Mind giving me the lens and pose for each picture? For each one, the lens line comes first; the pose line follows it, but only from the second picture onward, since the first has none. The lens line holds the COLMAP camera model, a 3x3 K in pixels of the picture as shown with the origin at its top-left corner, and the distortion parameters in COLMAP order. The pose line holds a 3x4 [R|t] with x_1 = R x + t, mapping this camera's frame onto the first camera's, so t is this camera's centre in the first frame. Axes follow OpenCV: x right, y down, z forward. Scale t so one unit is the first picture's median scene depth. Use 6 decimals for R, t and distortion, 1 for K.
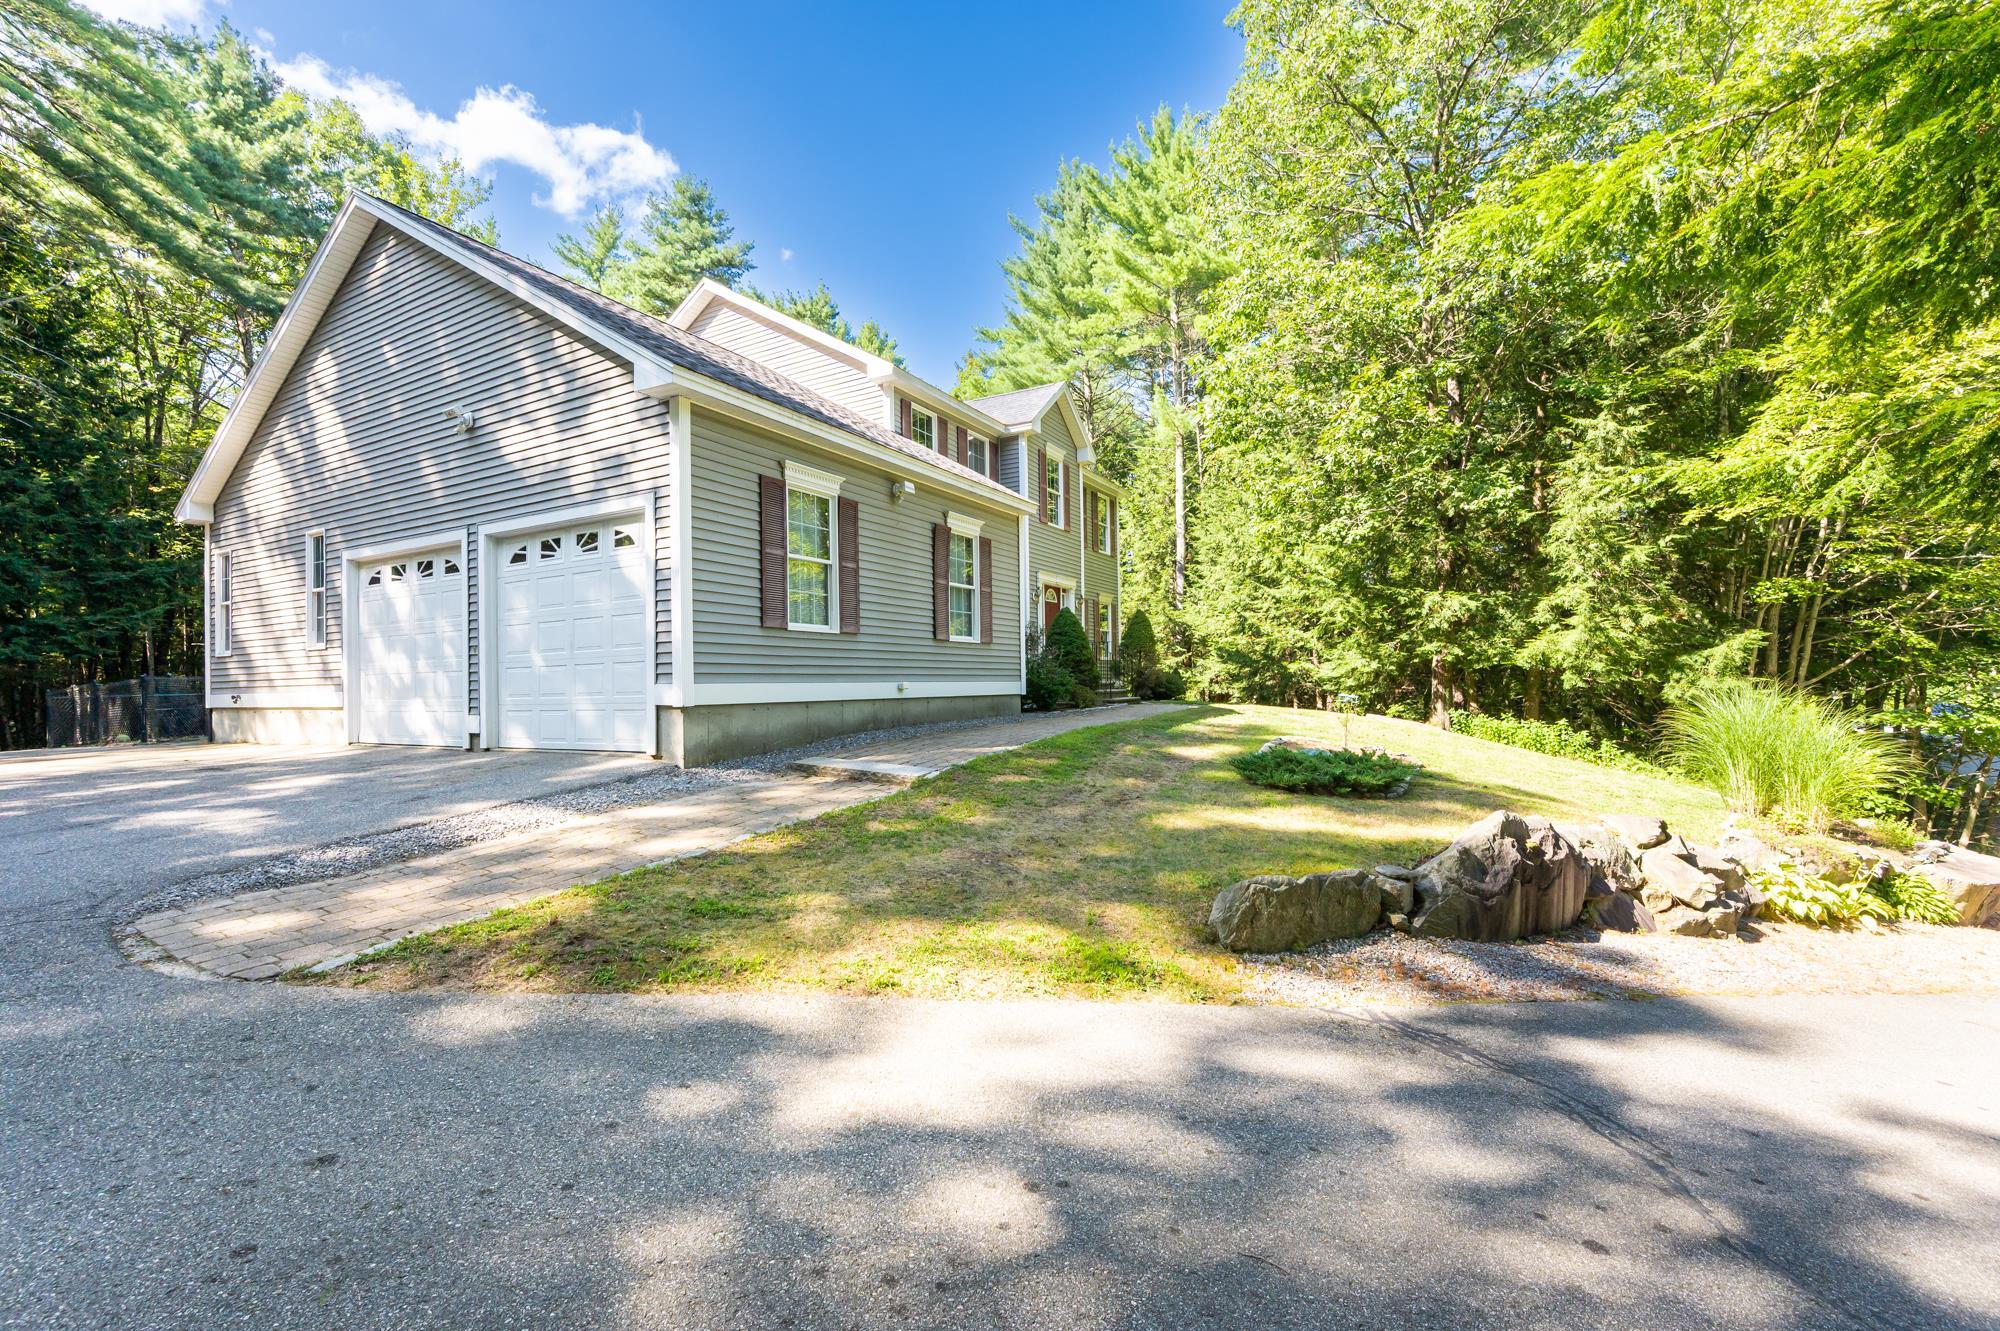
lens RADIAL K [[840.6, 0, 1000.0], [0, 840.6, 665.5], [0, 0, 1]] dist [-0.004234, 0.000722]
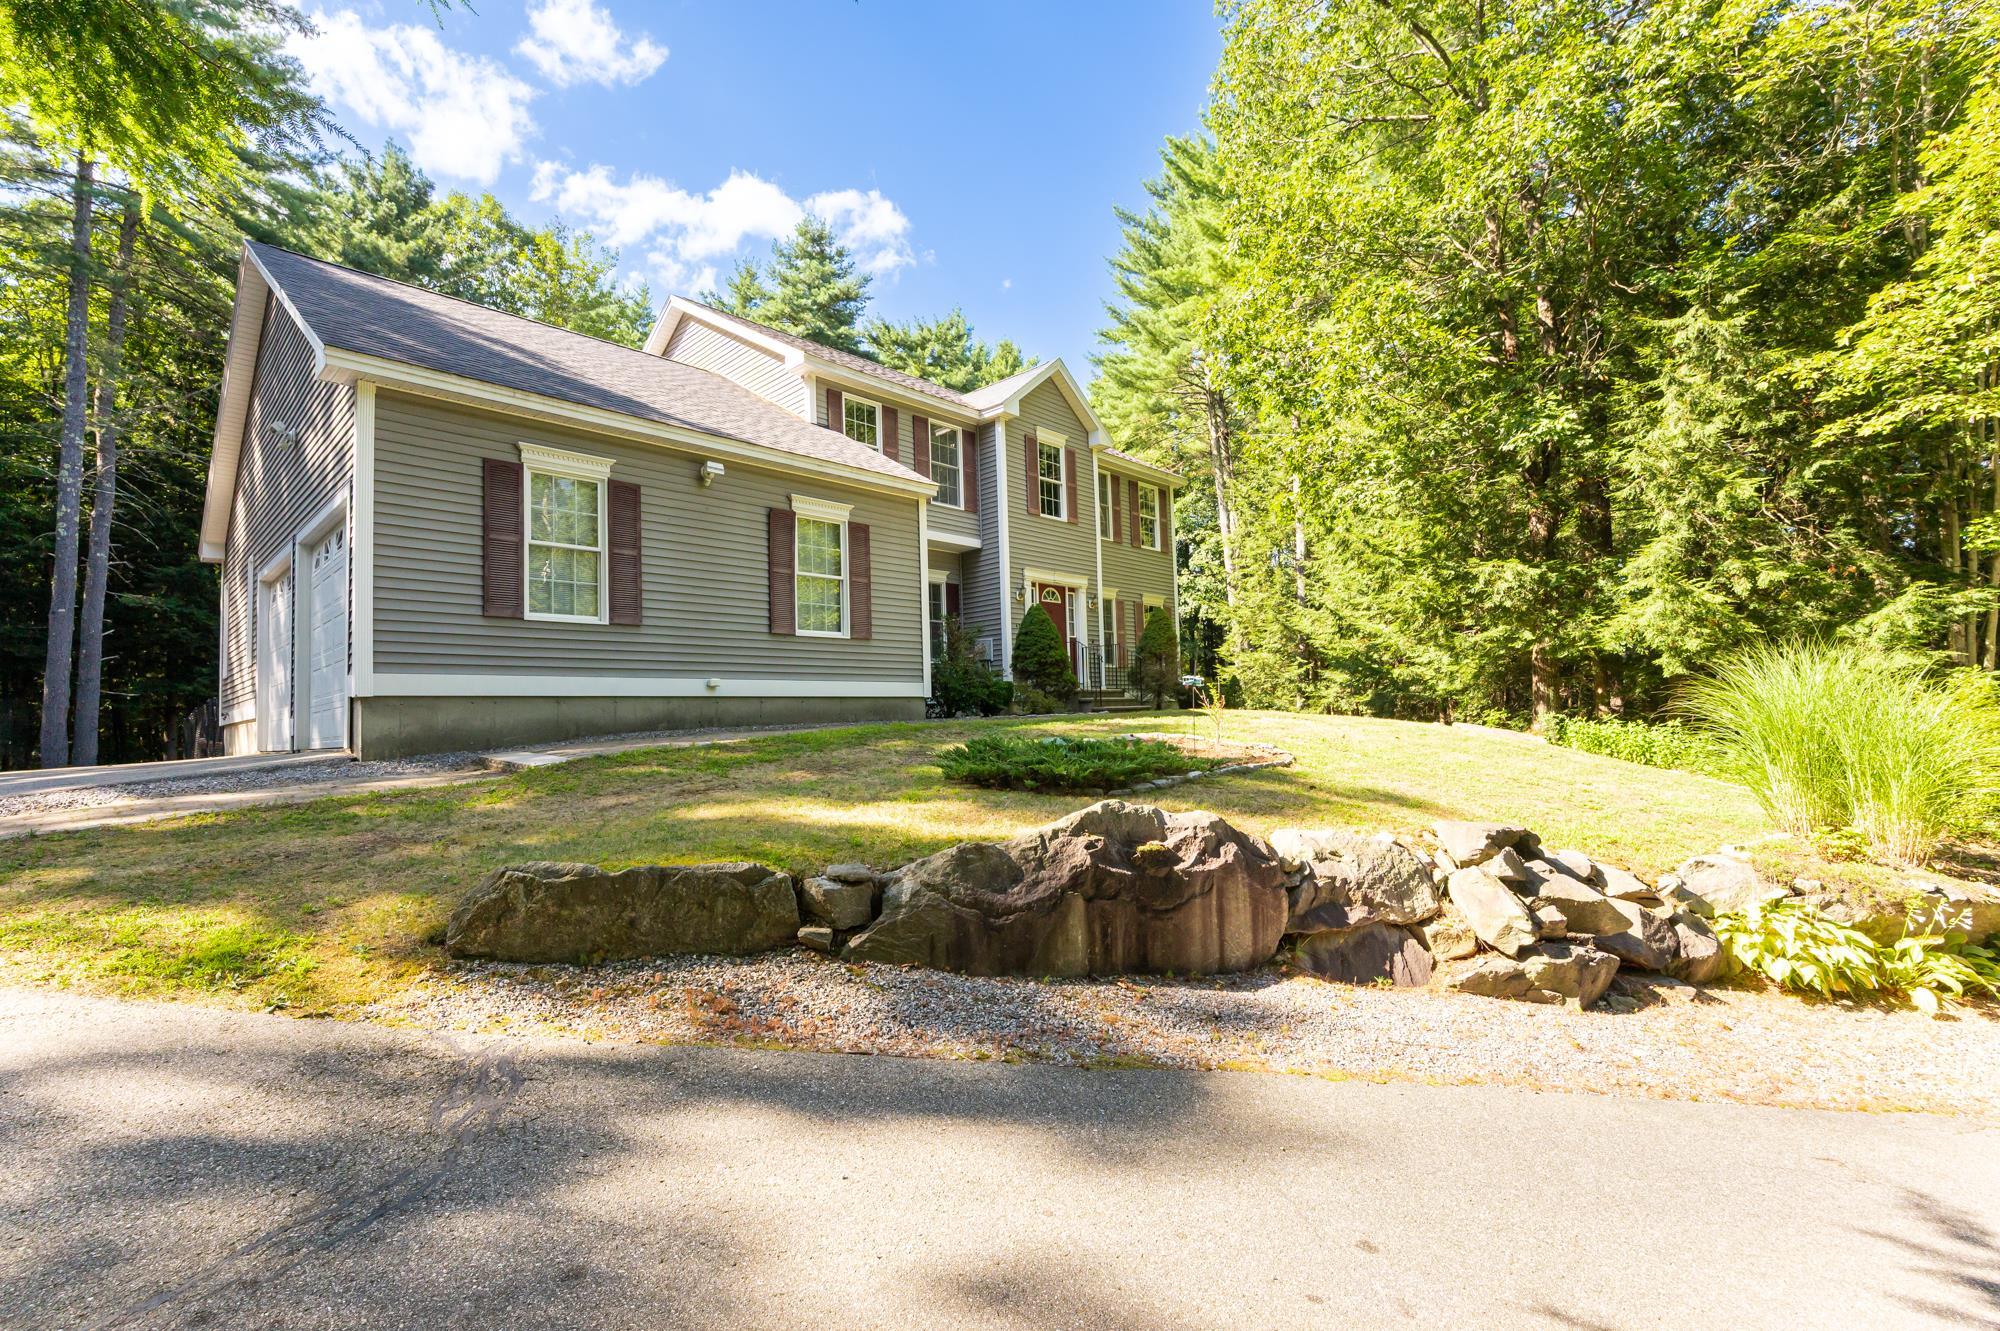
lens RADIAL K [[879.3, 0, 1000.0], [0, 879.3, 665.5], [0, 0, 1]] dist [-0.002237, -0.000655]
pose [[0.970933, -0.032796, -0.237093, 0.308116], [0.023933, 0.998906, -0.040163, 0.037891], [0.238151, 0.033322, 0.970656, 0.105101]]
